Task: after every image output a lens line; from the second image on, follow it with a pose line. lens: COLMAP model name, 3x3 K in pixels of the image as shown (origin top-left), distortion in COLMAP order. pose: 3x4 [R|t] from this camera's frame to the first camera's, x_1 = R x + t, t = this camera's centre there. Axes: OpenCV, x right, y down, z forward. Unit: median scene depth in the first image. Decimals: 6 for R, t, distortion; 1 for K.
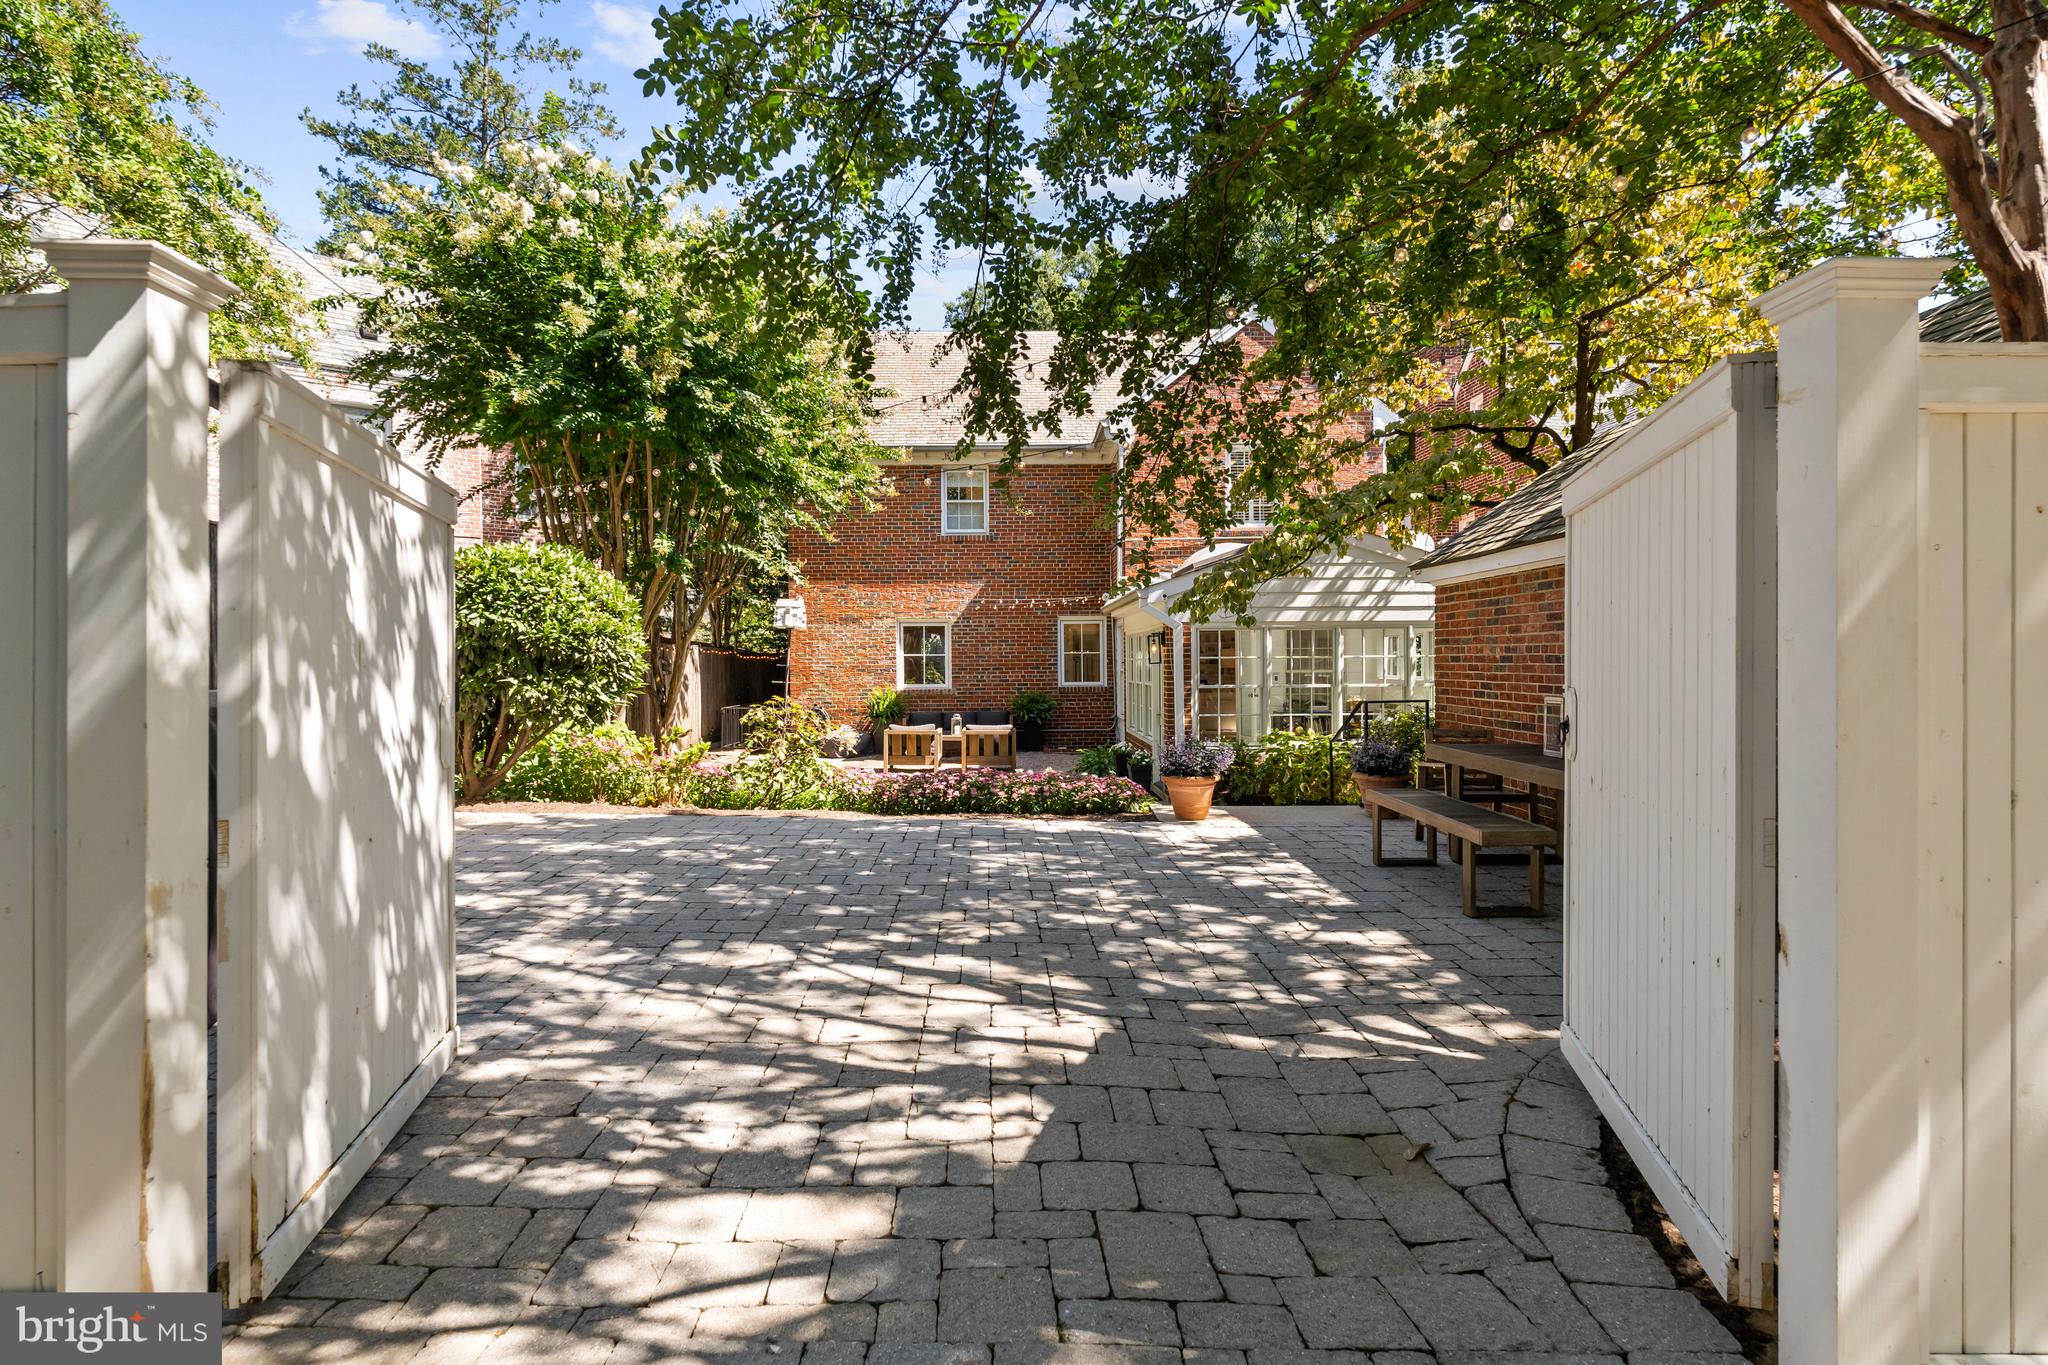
lens RADIAL K [[1085.9, 0, 1011.7], [0, 1085.9, 665.6], [0, 0, 1]] dist [-0.004495, -0.000006]
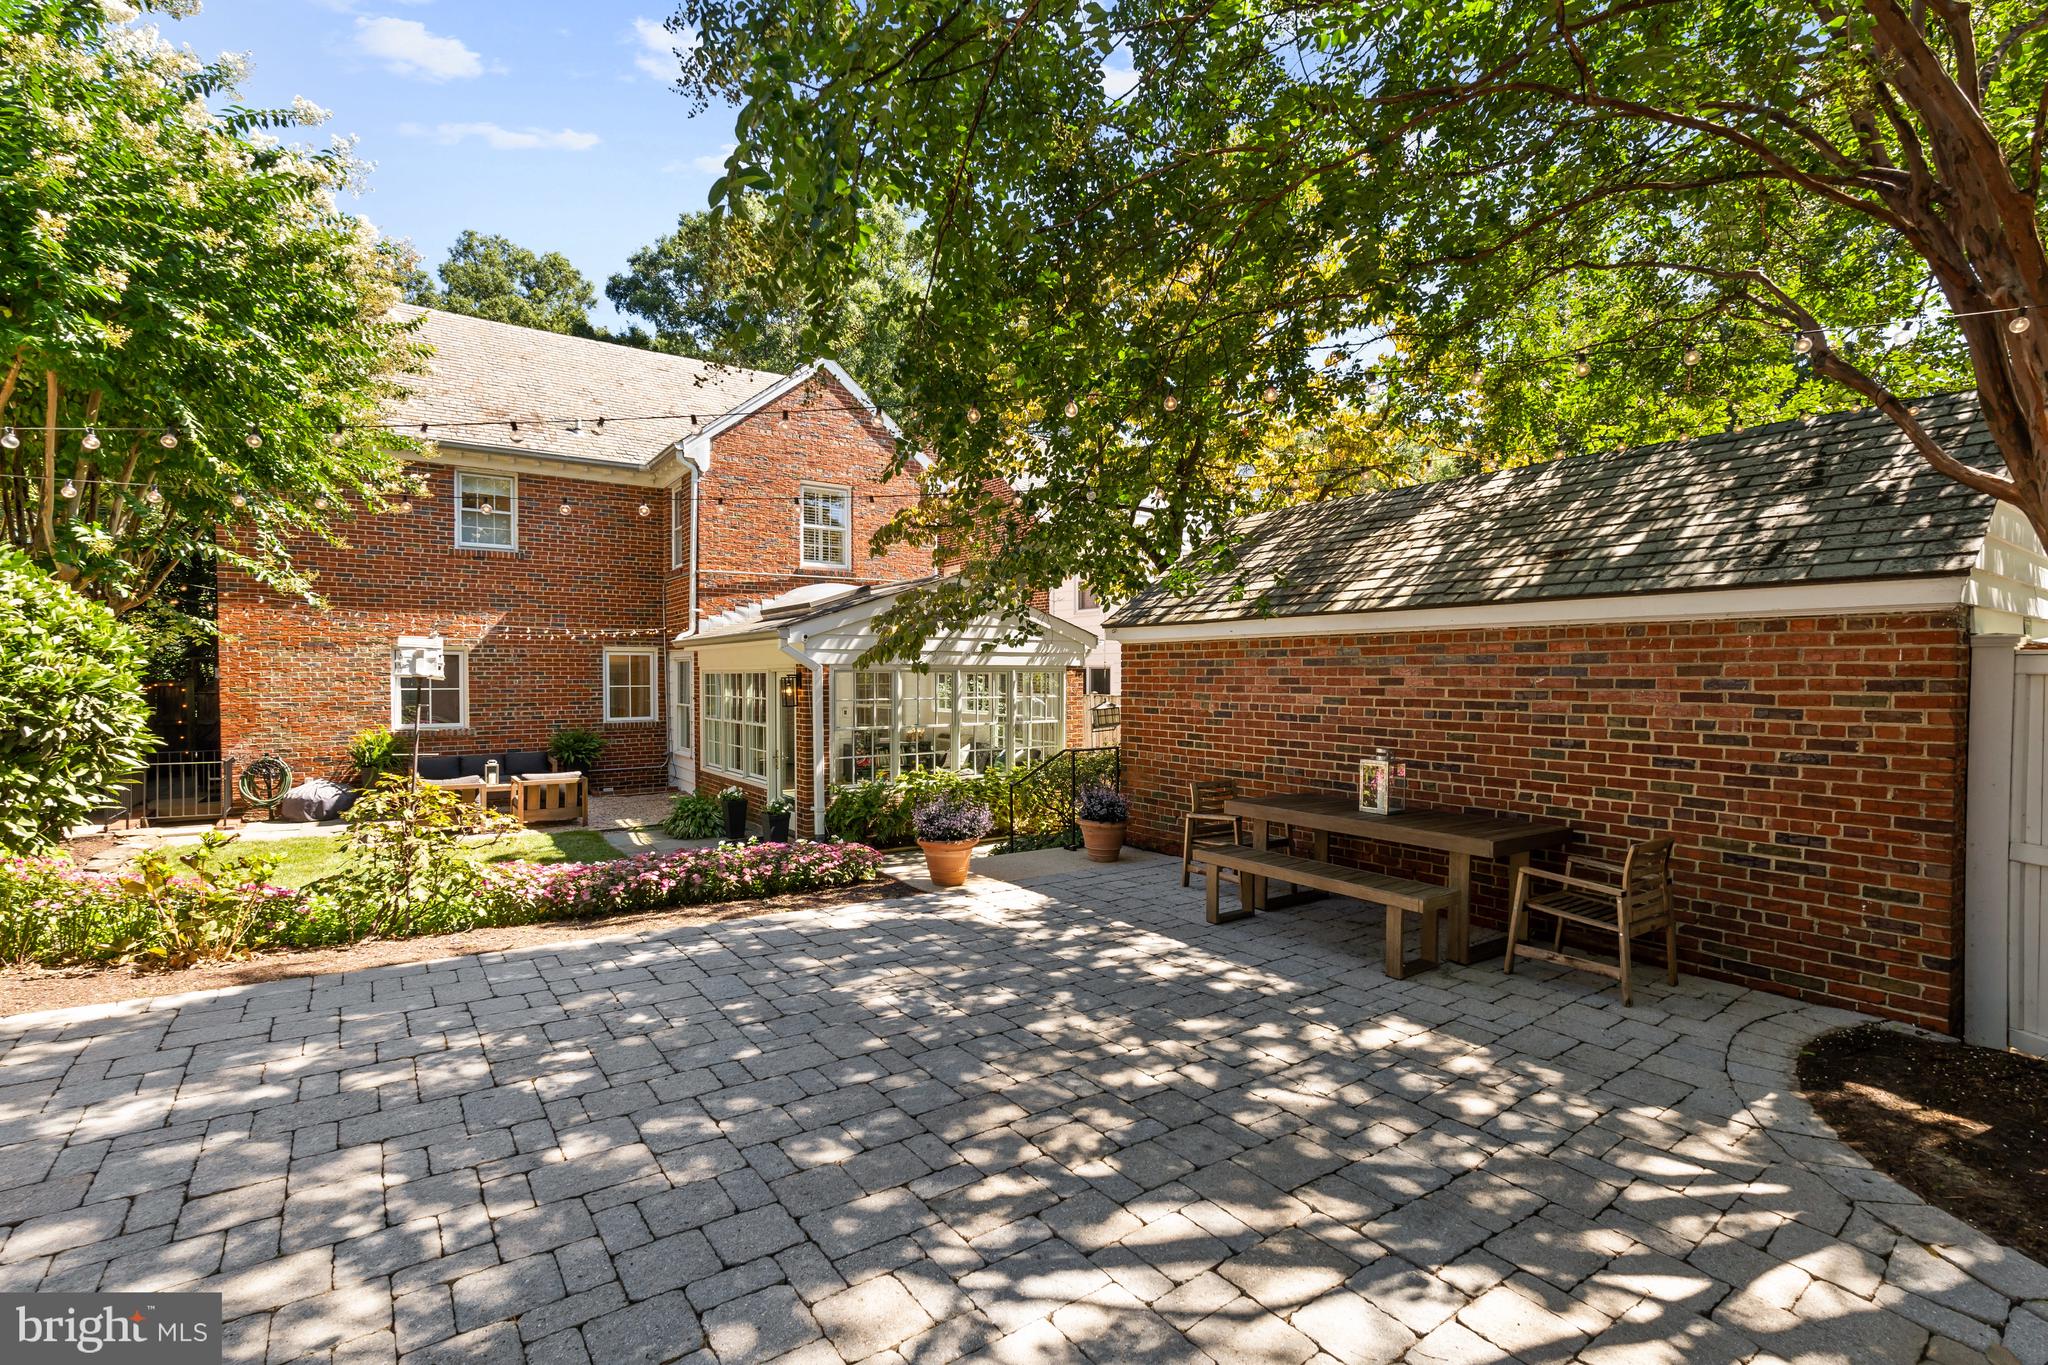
lens RADIAL K [[934.0, 0, 1026.4], [0, 934.0, 681.2], [0, 0, 1]] dist [-0.004181, -0.001126]
pose [[0.817078, 0.003016, 0.576519, -0.171337], [-0.003858, 0.999993, 0.000236, -0.025198], [-0.576514, -0.002417, 0.817084, 0.205922]]
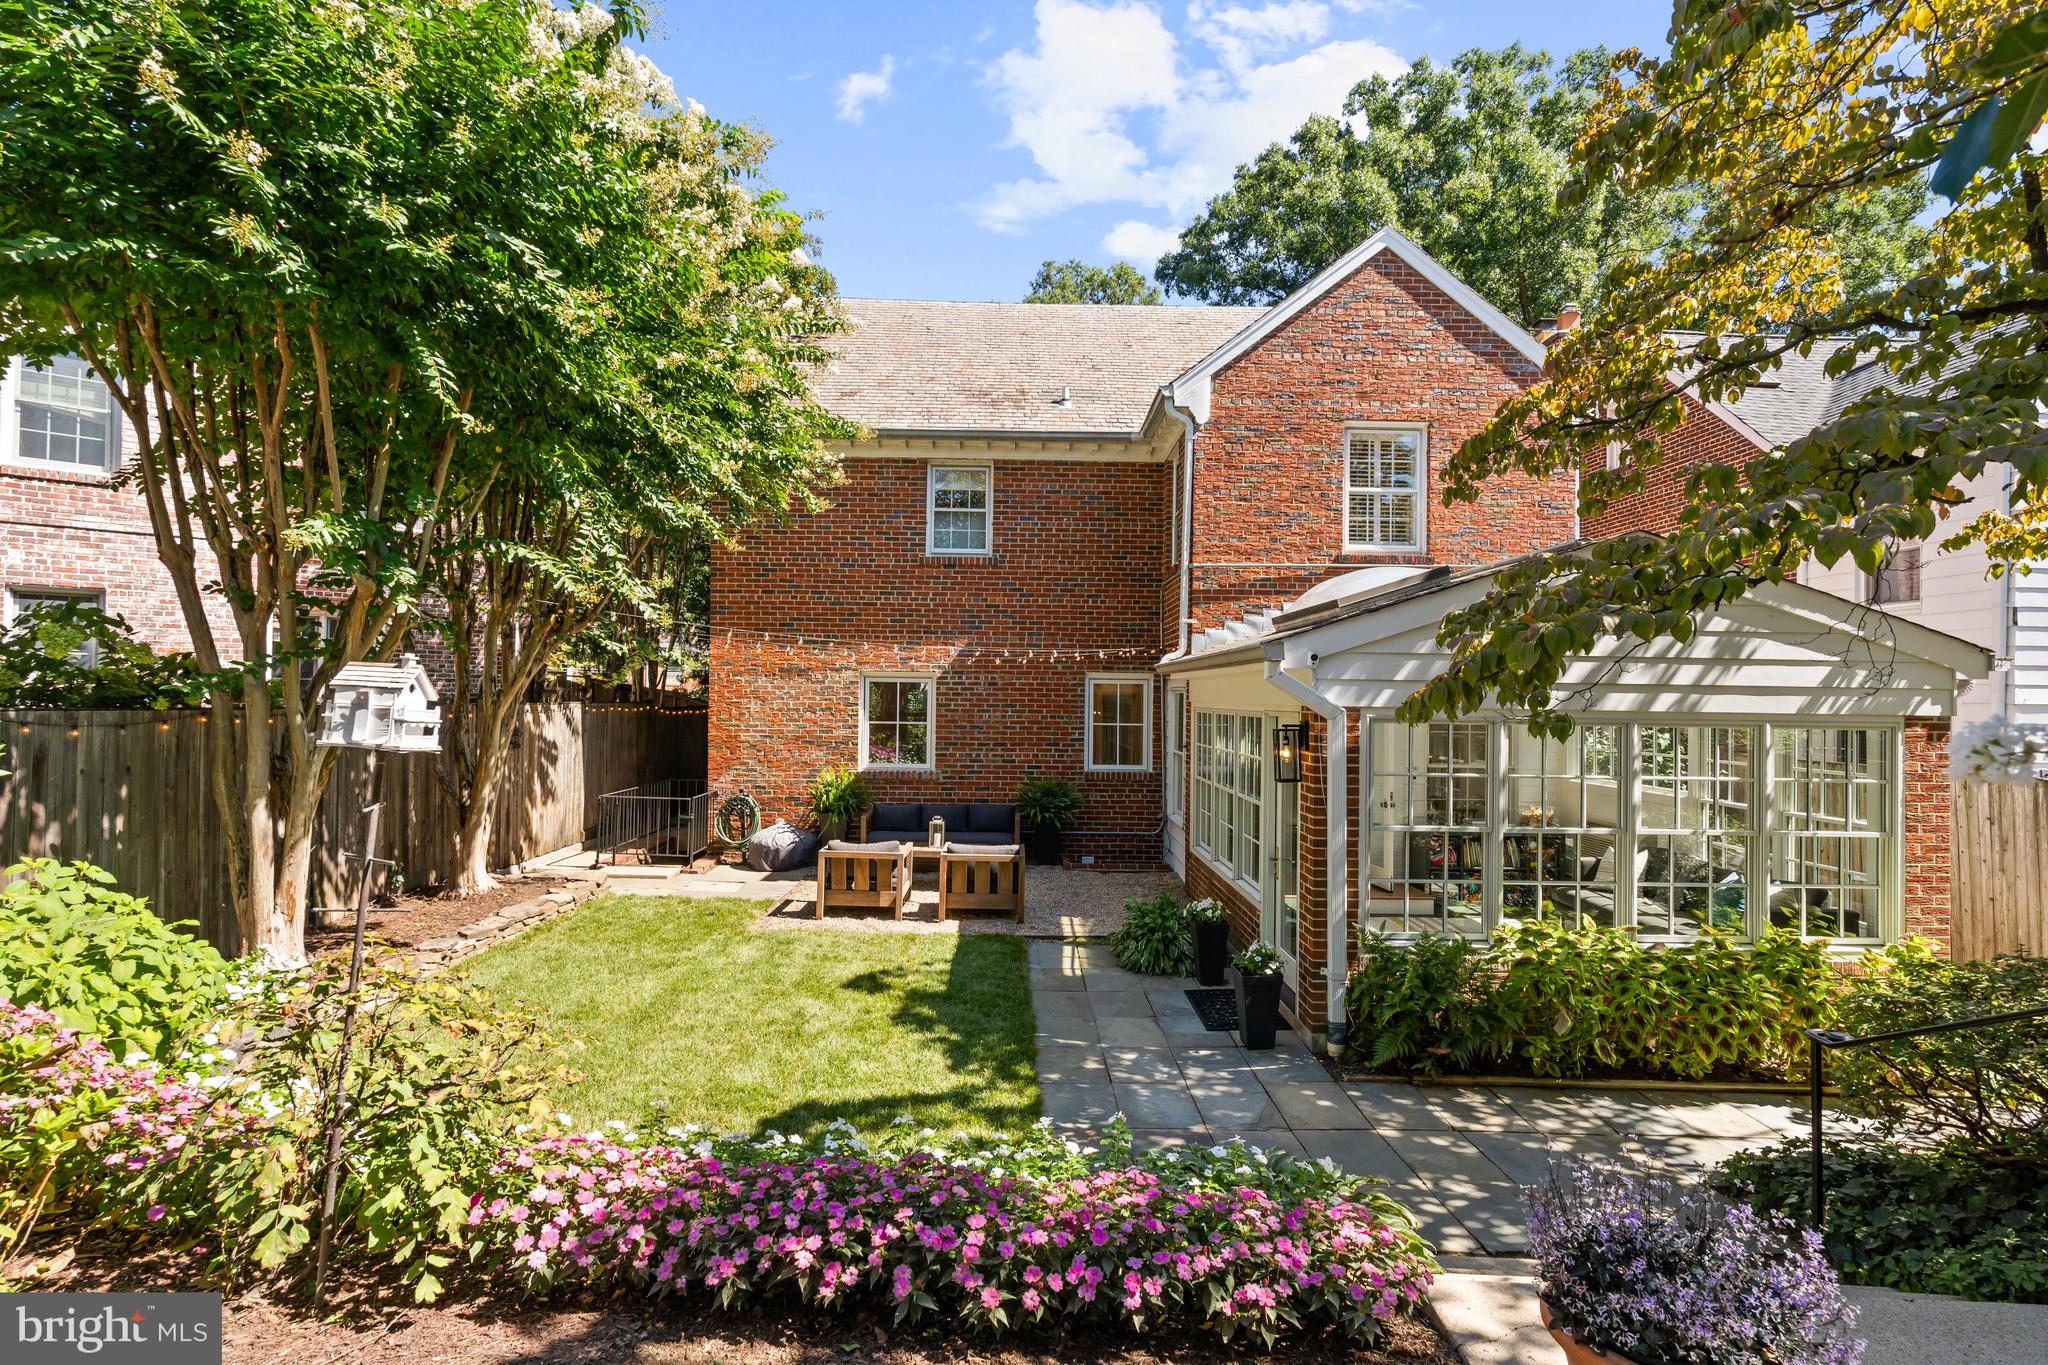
lens RADIAL K [[968.5, 0, 1030.3], [0, 968.5, 682.8], [0, 0, 1]] dist [0.003458, -0.000255]
pose [[0.999629, 0.023045, 0.014527, -0.004399], [-0.022832, 0.999631, -0.014682, -0.040812], [-0.014860, 0.014345, 0.999787, 0.515156]]
